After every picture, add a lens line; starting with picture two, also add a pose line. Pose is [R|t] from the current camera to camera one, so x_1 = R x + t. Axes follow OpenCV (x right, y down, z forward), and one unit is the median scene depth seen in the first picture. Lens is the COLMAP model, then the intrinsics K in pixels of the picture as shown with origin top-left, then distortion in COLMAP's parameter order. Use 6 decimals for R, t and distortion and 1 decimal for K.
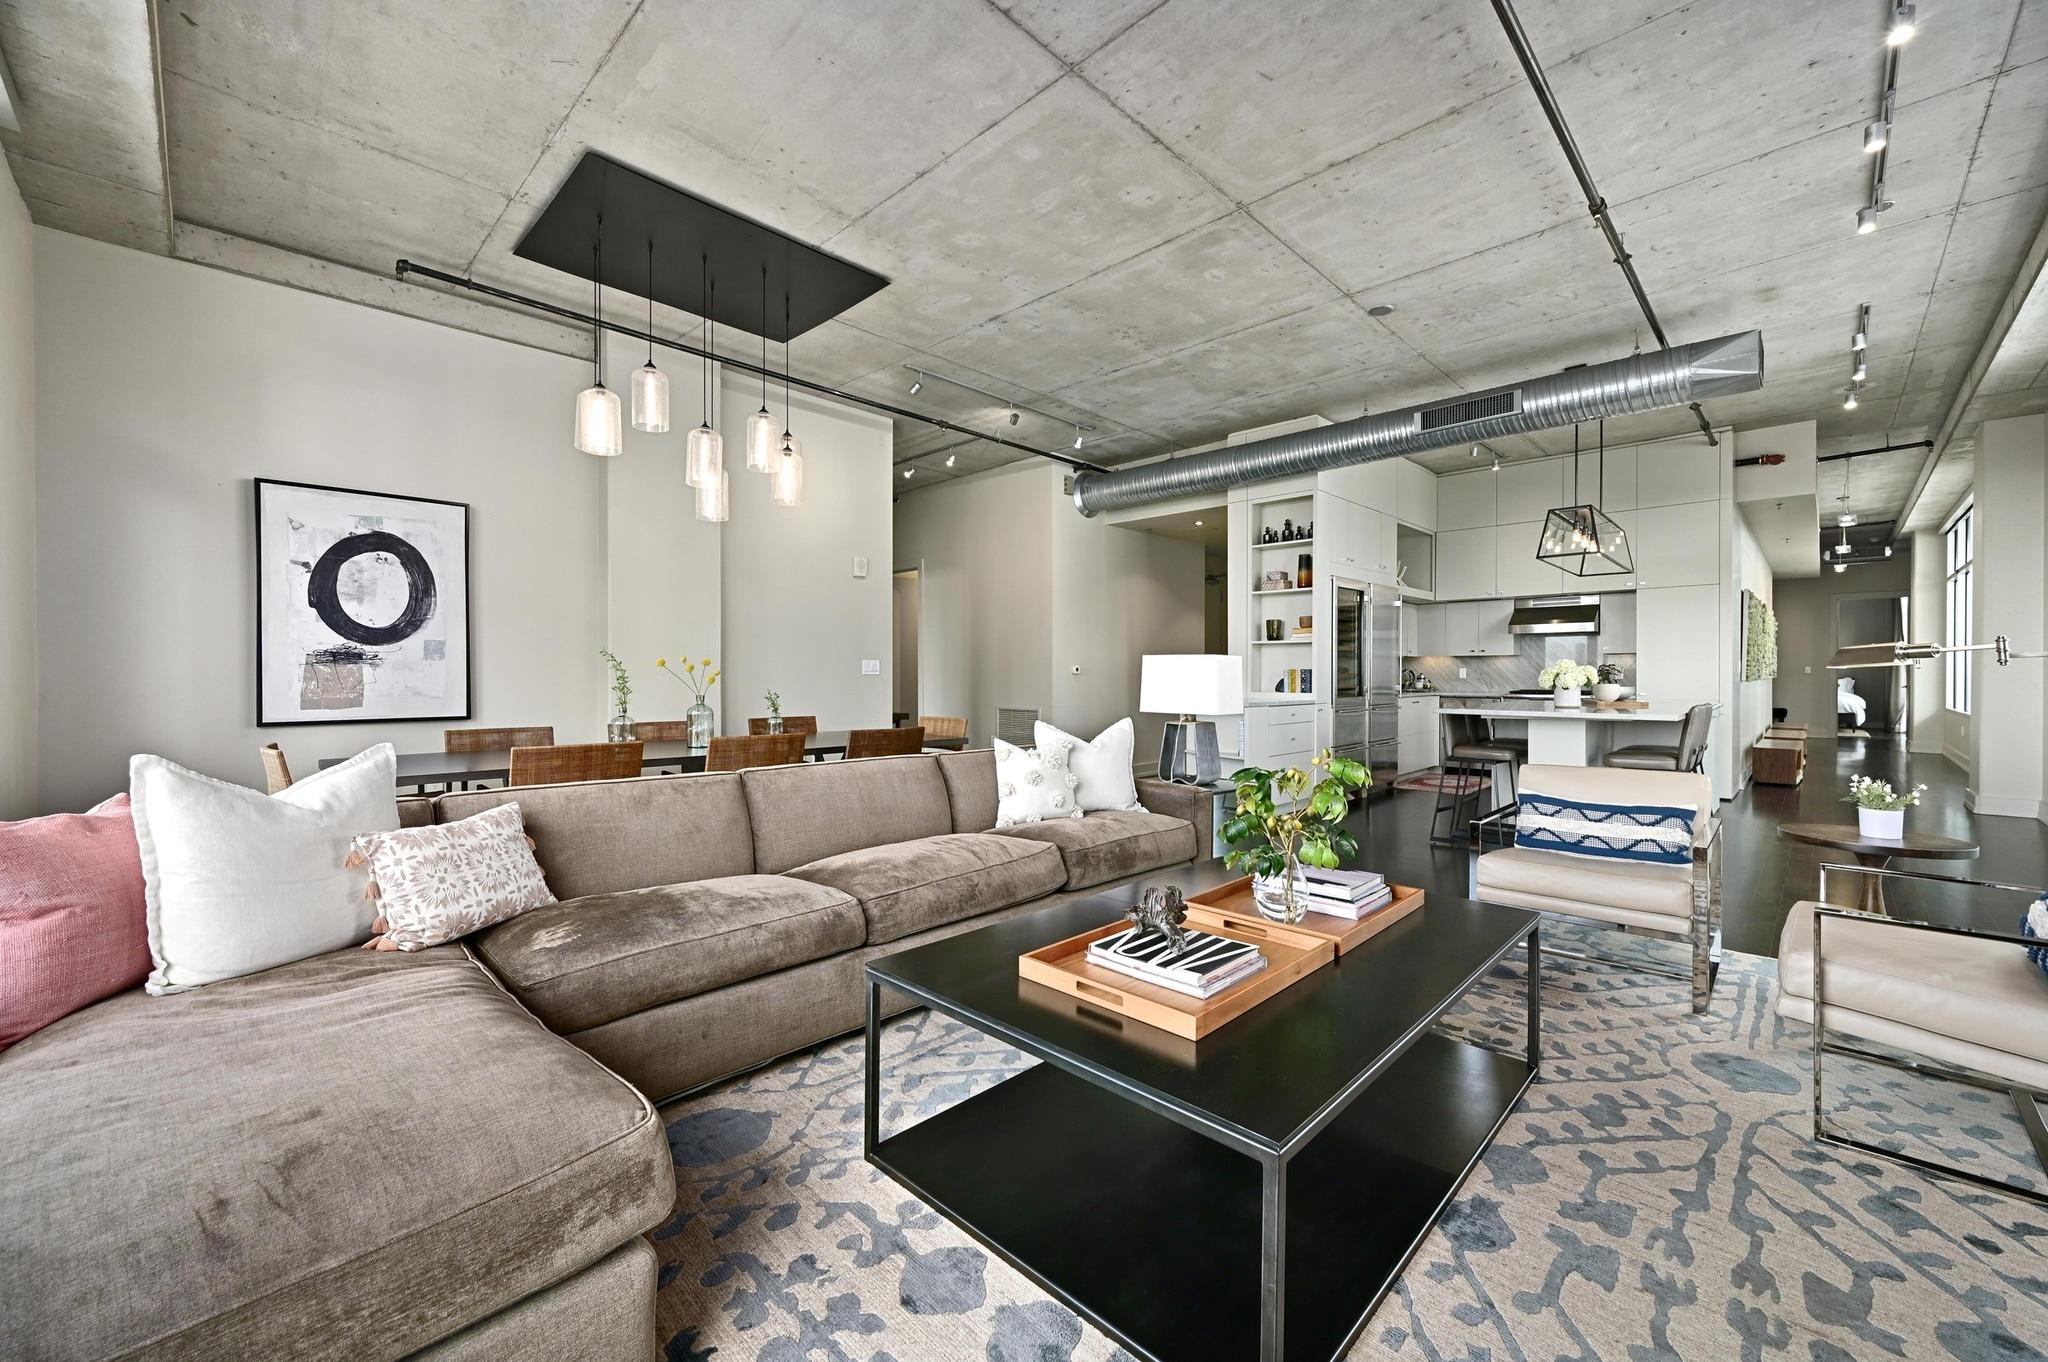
lens RADIAL K [[805.4, 0, 1024.0], [0, 805.4, 681.0], [0, 0, 1]] dist [-0.001423, 0.000315]
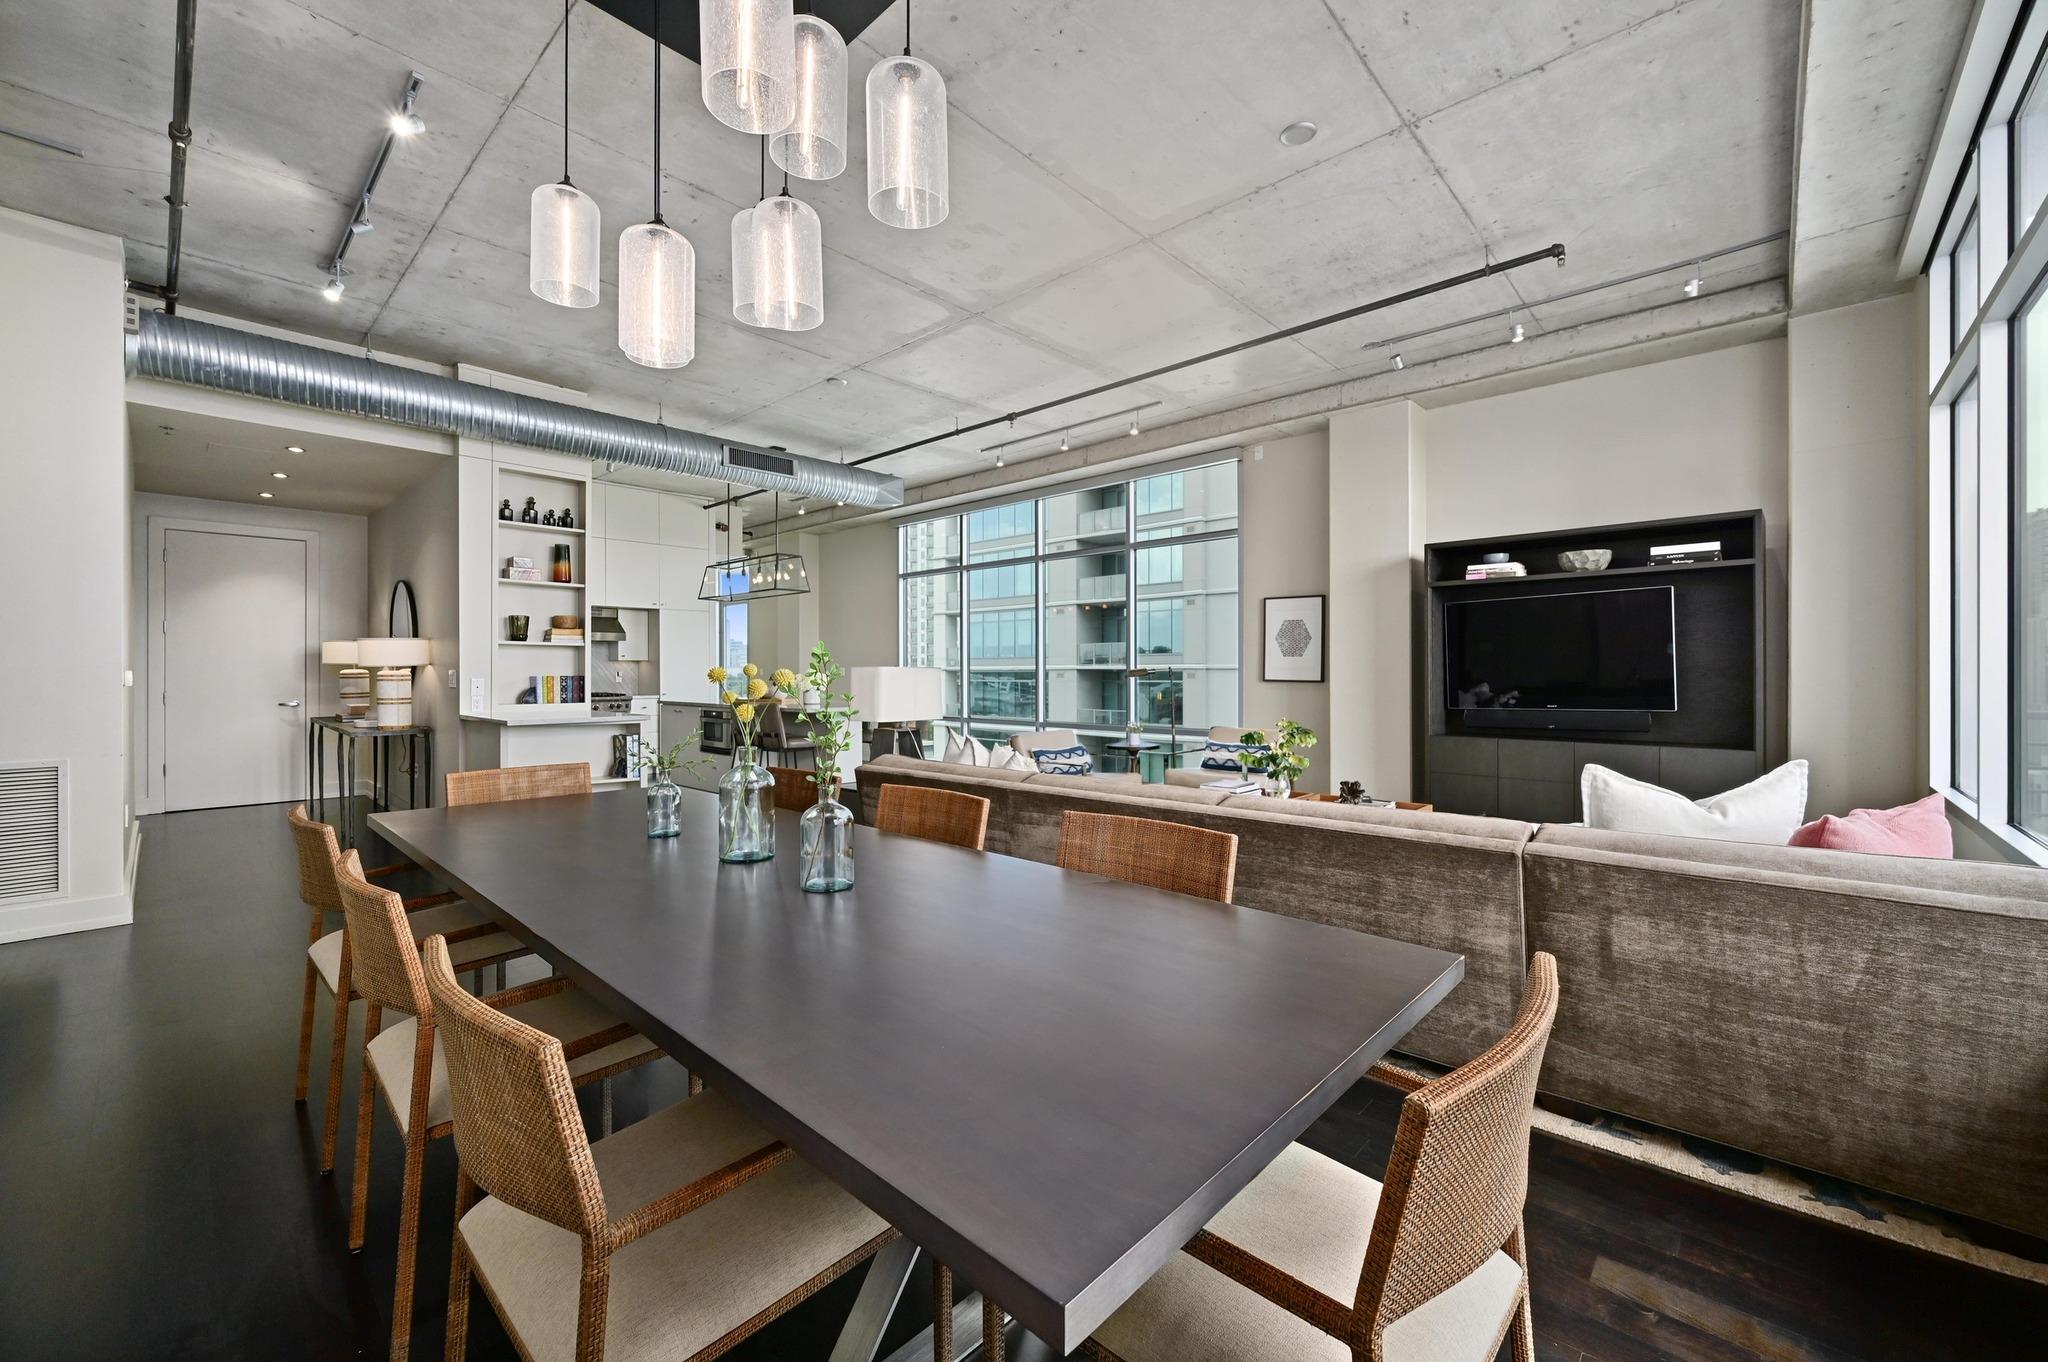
lens RADIAL K [[808.2, 0, 1028.6], [0, 808.2, 672.1], [0, 0, 1]] dist [-0.002116, 0.000022]
pose [[-0.036864, -0.000785, 0.999320, -0.627156], [0.009196, 0.999957, 0.001125, -0.017449], [-0.999278, 0.009231, -0.036855, 0.609300]]
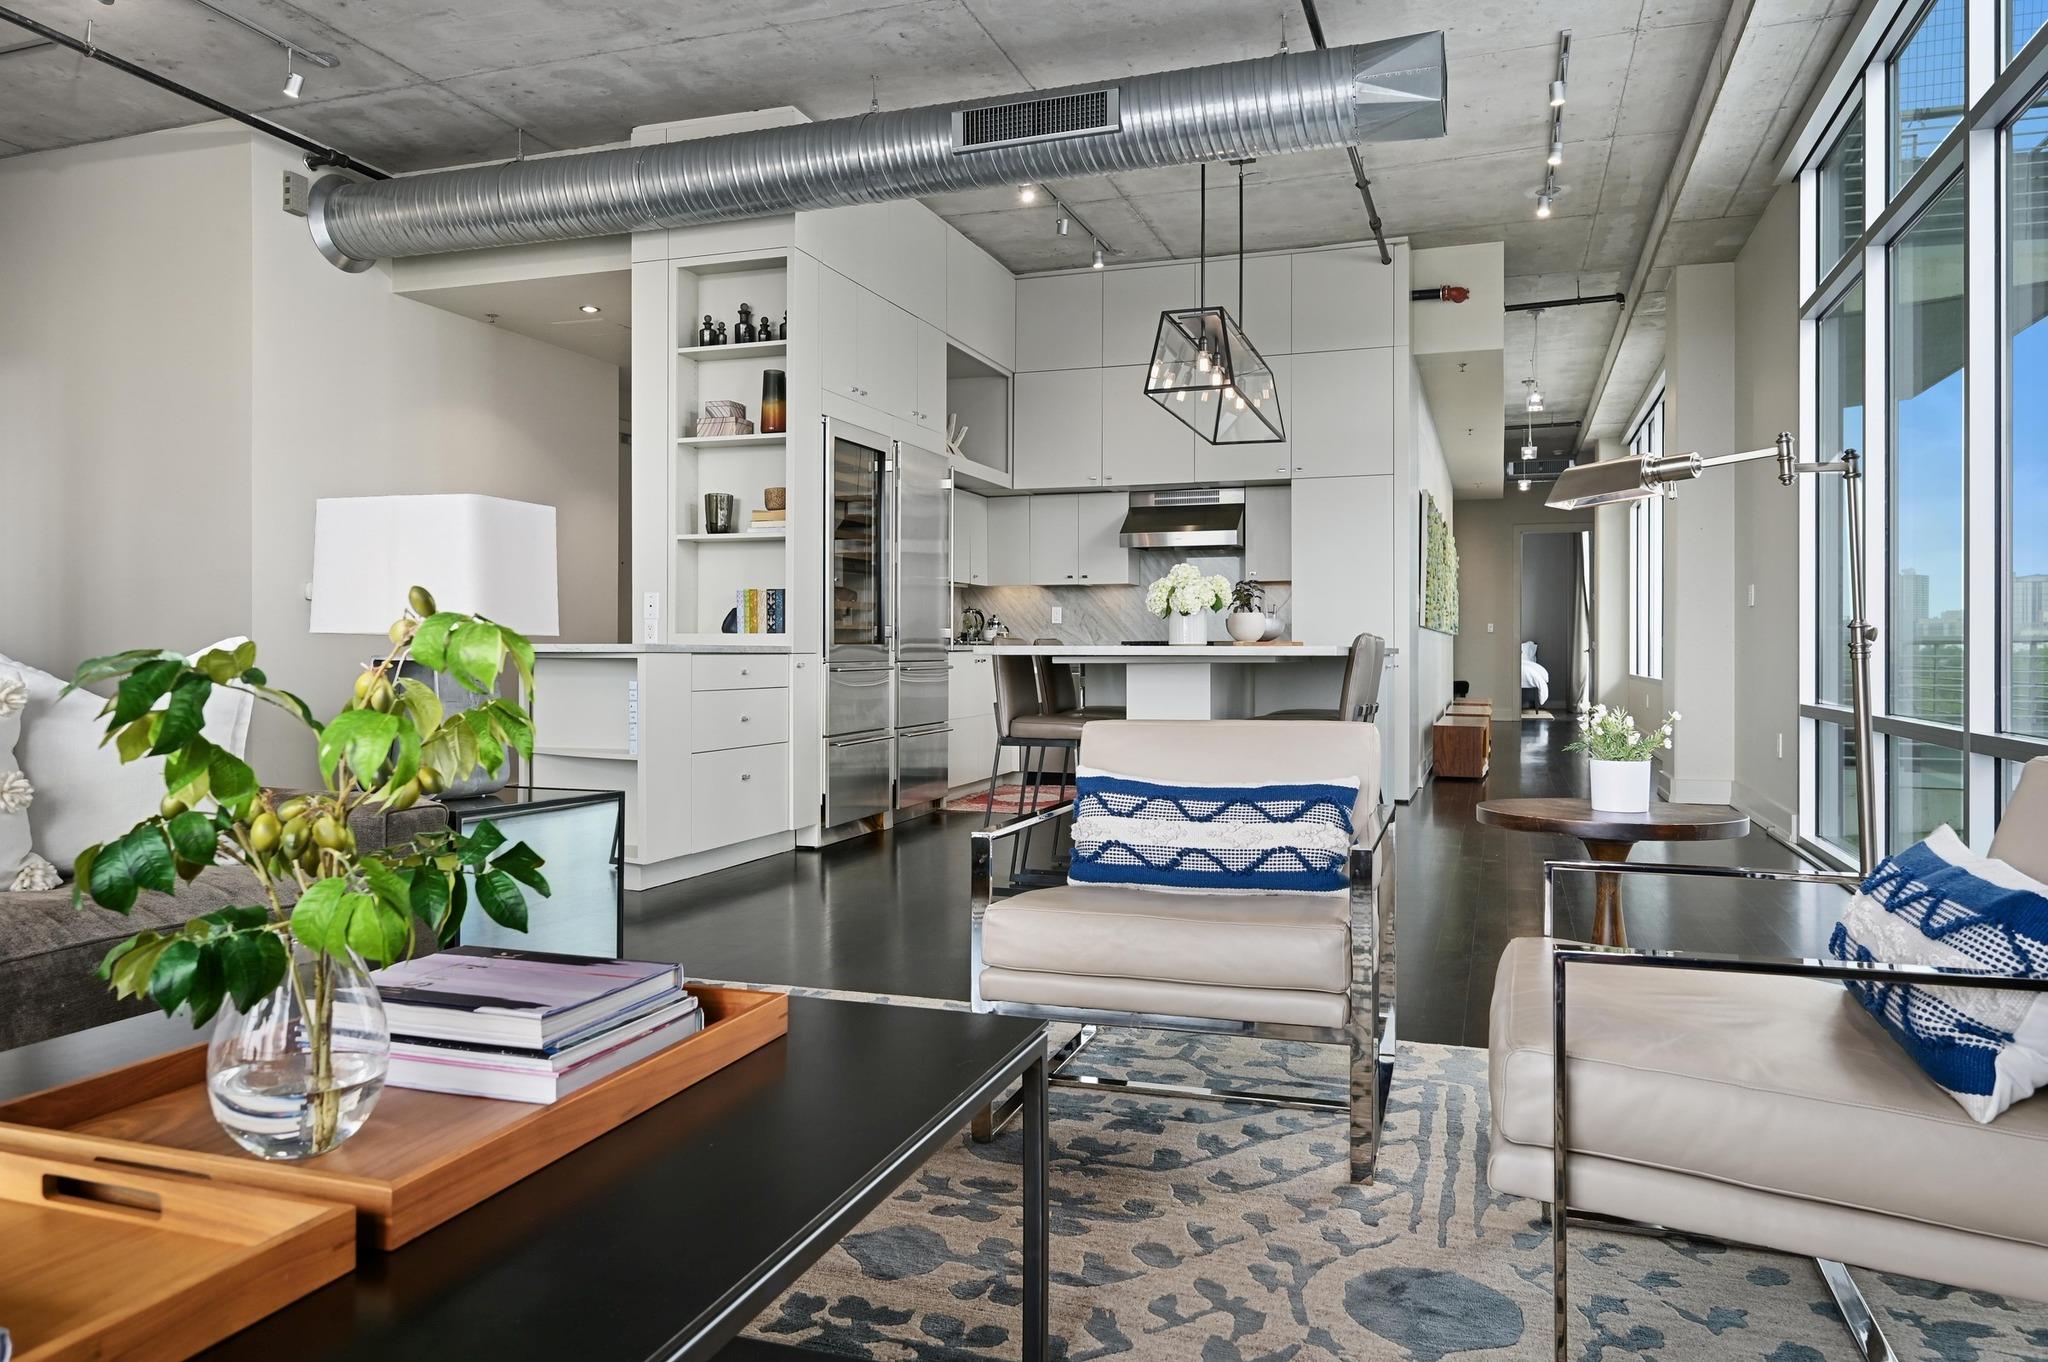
lens RADIAL K [[1380.0, 0, 1017.2], [0, 1380.0, 657.1], [0, 0, 1]] dist [-0.002300, 0.001584]
pose [[0.902555, 0.000081, 0.430574, 0.119731], [0.001789, 0.999991, -0.003939, 0.038690], [-0.430570, 0.004325, 0.902547, 0.136612]]
